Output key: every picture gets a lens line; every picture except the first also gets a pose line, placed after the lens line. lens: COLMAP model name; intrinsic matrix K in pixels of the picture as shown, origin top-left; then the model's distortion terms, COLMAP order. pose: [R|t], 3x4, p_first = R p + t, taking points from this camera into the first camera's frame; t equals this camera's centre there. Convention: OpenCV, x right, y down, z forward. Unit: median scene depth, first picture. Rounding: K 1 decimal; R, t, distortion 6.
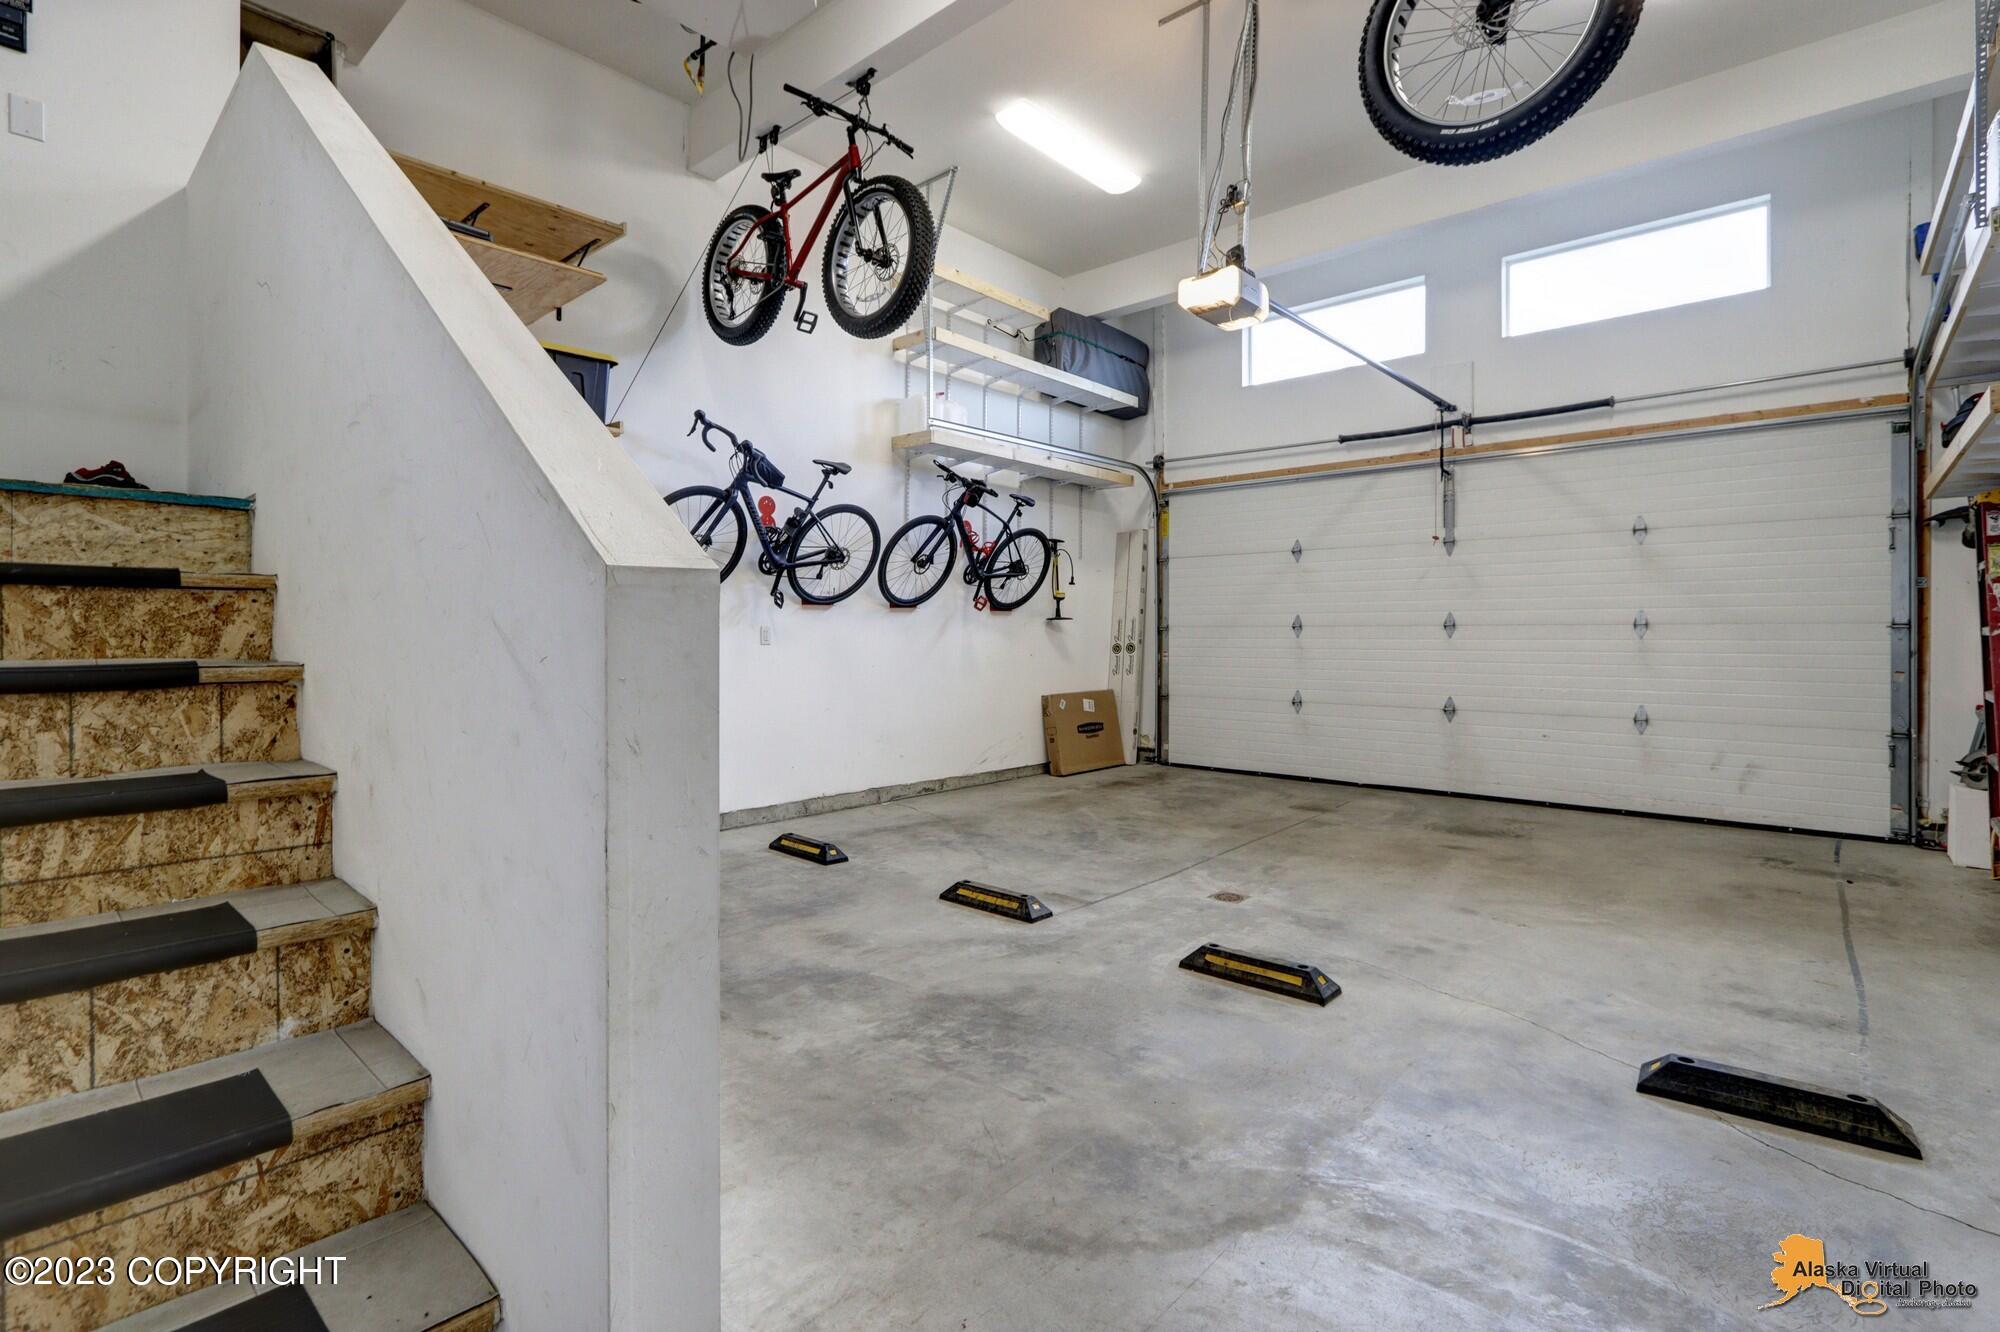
lens RADIAL K [[961.0, 0, 1003.4], [0, 961.0, 630.2], [0, 0, 1]] dist [-0.002898, -0.000457]
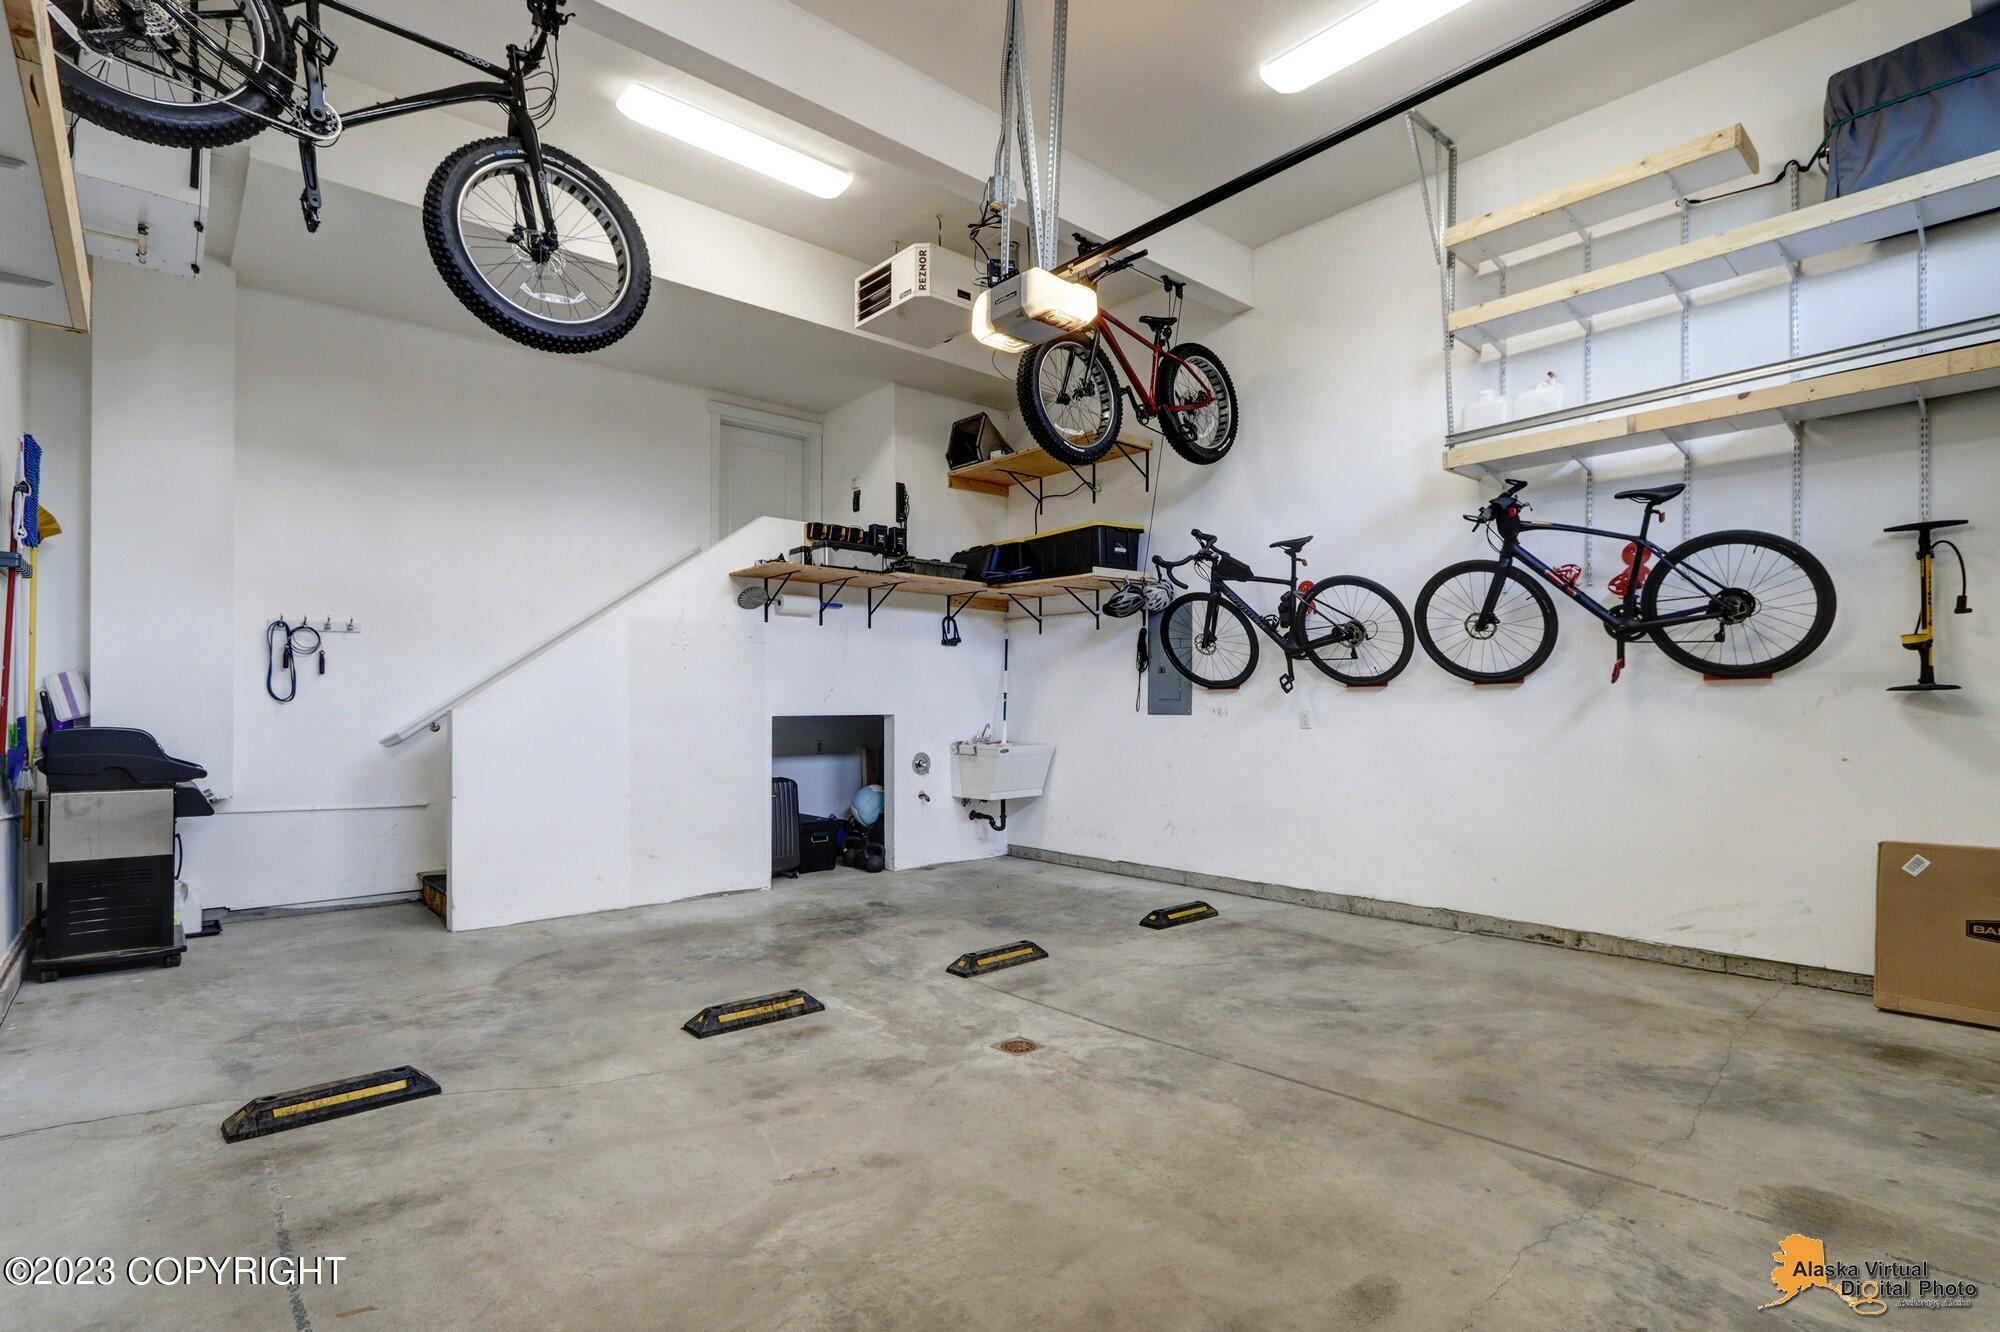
lens RADIAL K [[918.2, 0, 1005.3], [0, 918.2, 723.1], [0, 0, 1]] dist [-0.028943, 0.000595]
pose [[-0.111399, 0.008124, -0.993743, 1.113919], [0.006983, 0.999948, 0.007392, -0.001231], [0.993751, -0.006116, -0.111450, 1.196751]]
